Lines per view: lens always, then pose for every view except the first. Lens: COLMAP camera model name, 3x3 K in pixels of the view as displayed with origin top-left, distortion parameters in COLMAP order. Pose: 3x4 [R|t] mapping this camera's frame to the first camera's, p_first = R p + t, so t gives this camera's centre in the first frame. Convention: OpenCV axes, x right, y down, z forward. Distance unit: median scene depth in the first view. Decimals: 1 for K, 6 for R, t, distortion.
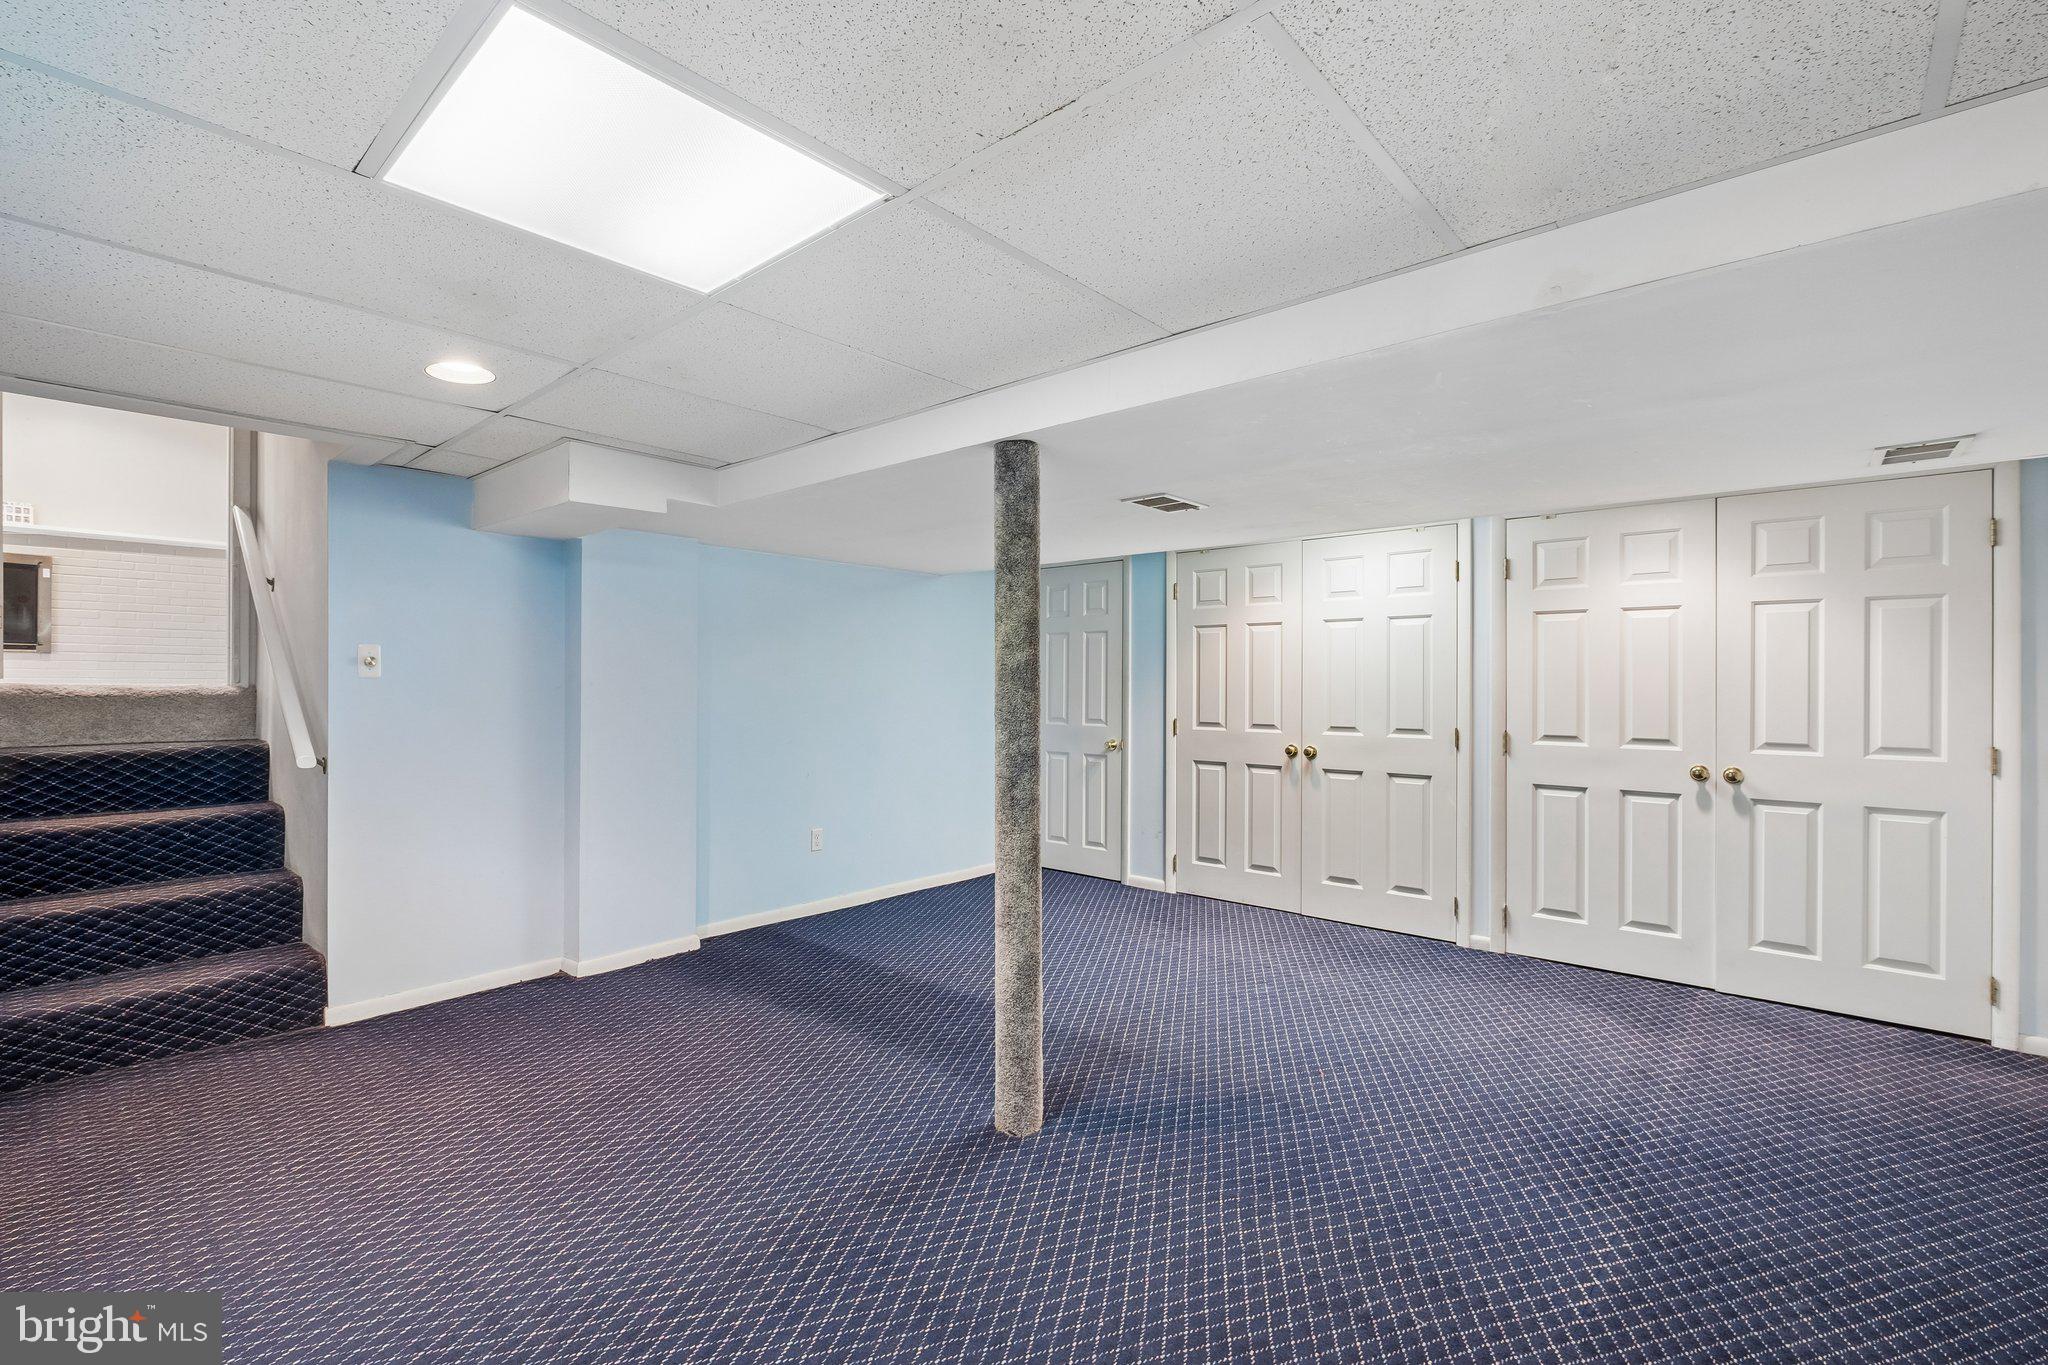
lens RADIAL K [[905.0, 0, 979.2], [0, 905.0, 678.7], [0, 0, 1]] dist [-0.001711, 0.000322]
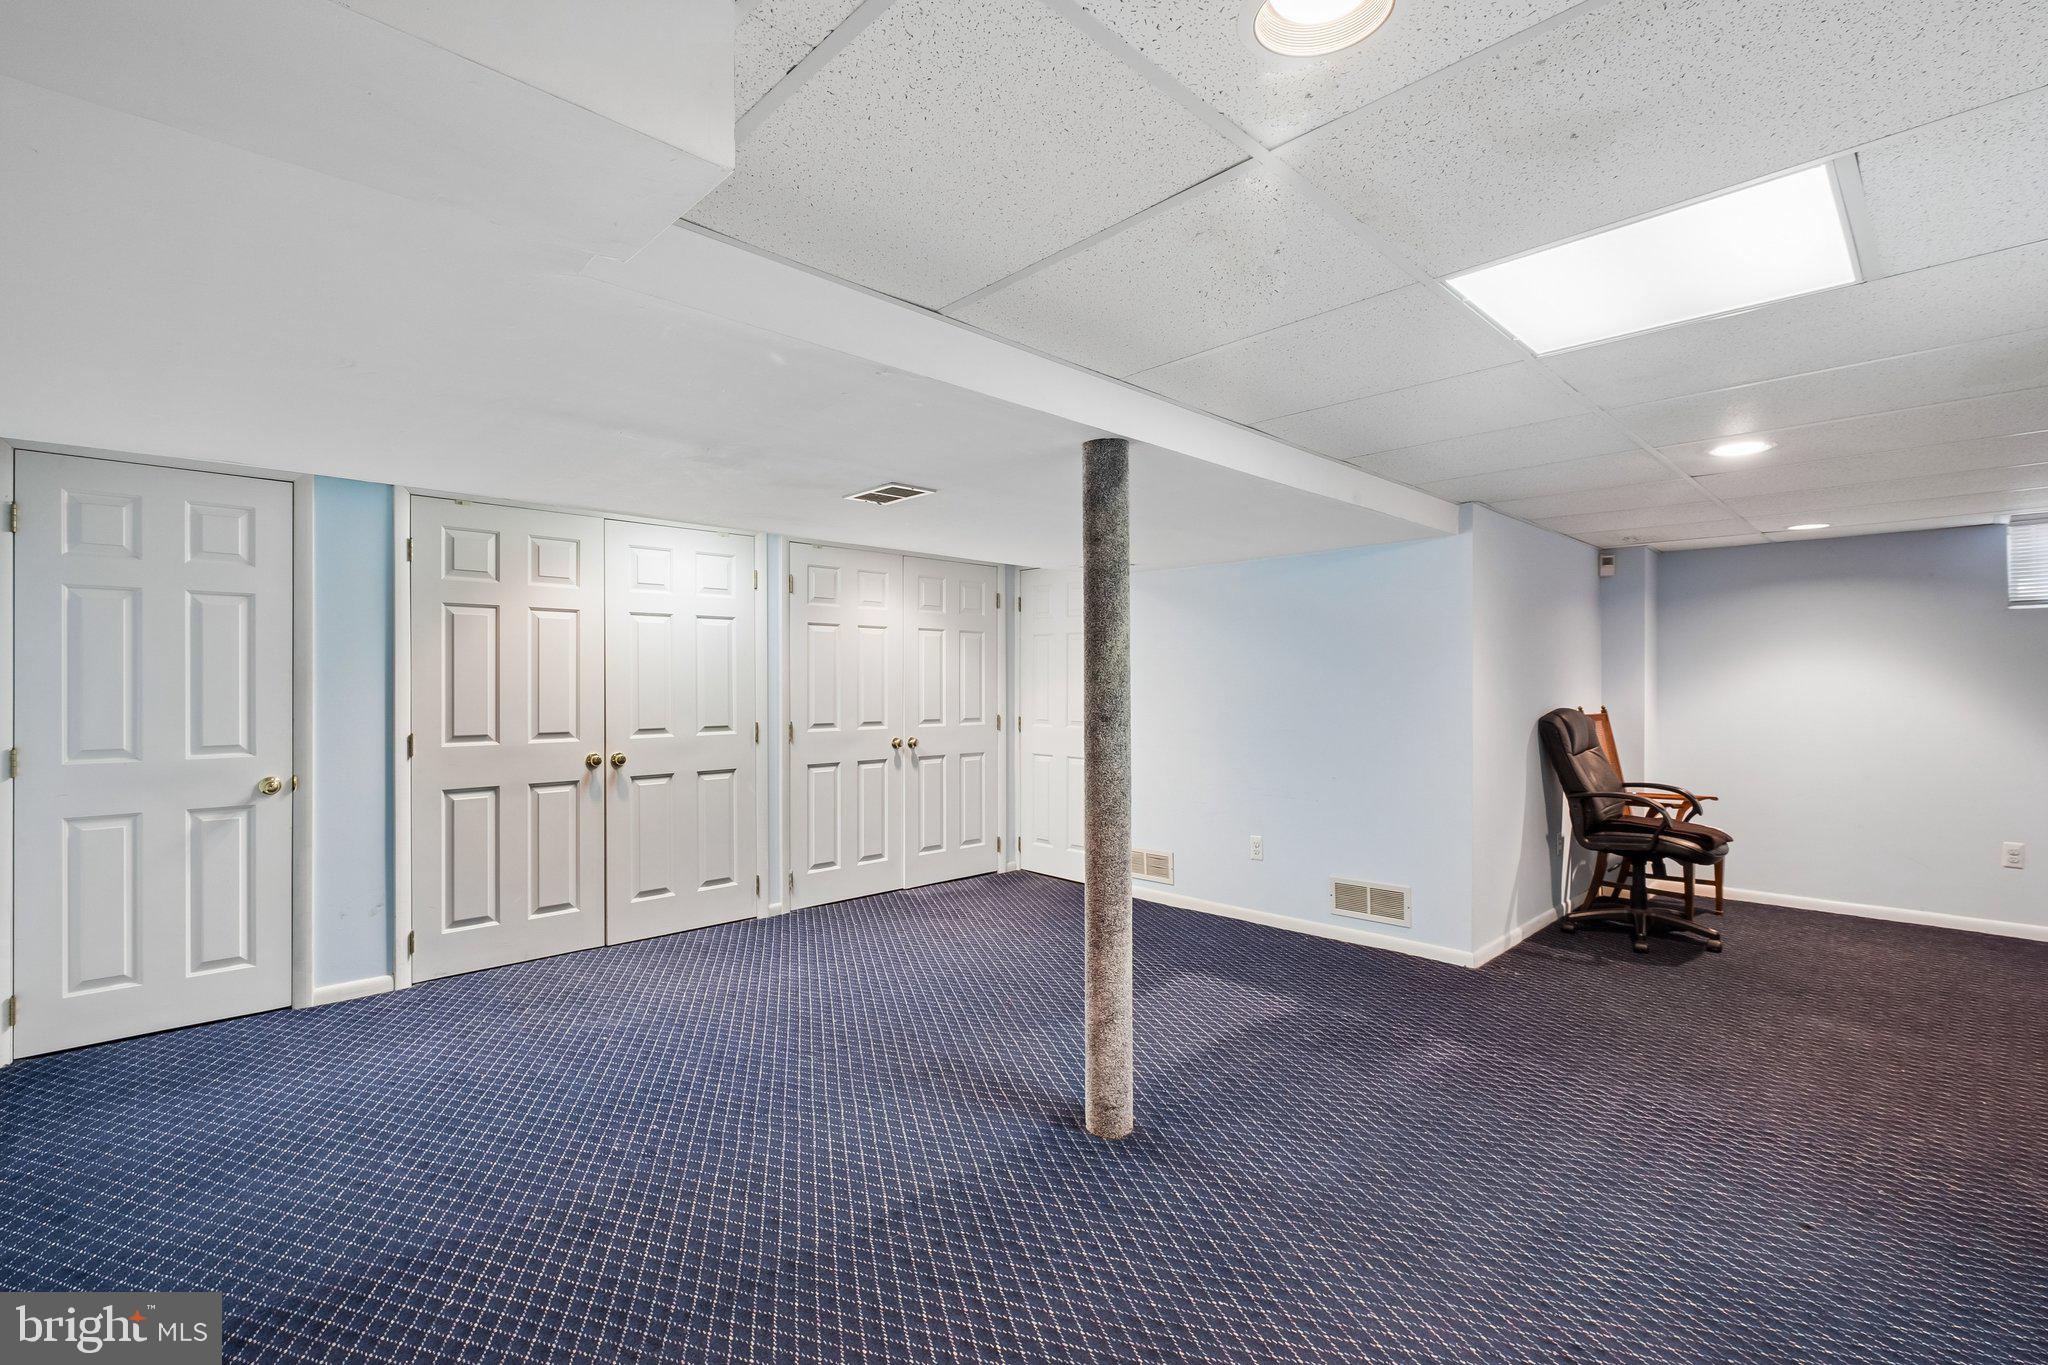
lens RADIAL K [[905.0, 0, 1132.9], [0, 905.0, 687.7], [0, 0, 1]] dist [-0.001711, 0.000322]
pose [[-0.006248, -0.010303, 0.999927, -0.535937], [-0.005515, 0.999932, 0.010269, -0.001255], [-0.999965, -0.005451, -0.006304, 0.512226]]
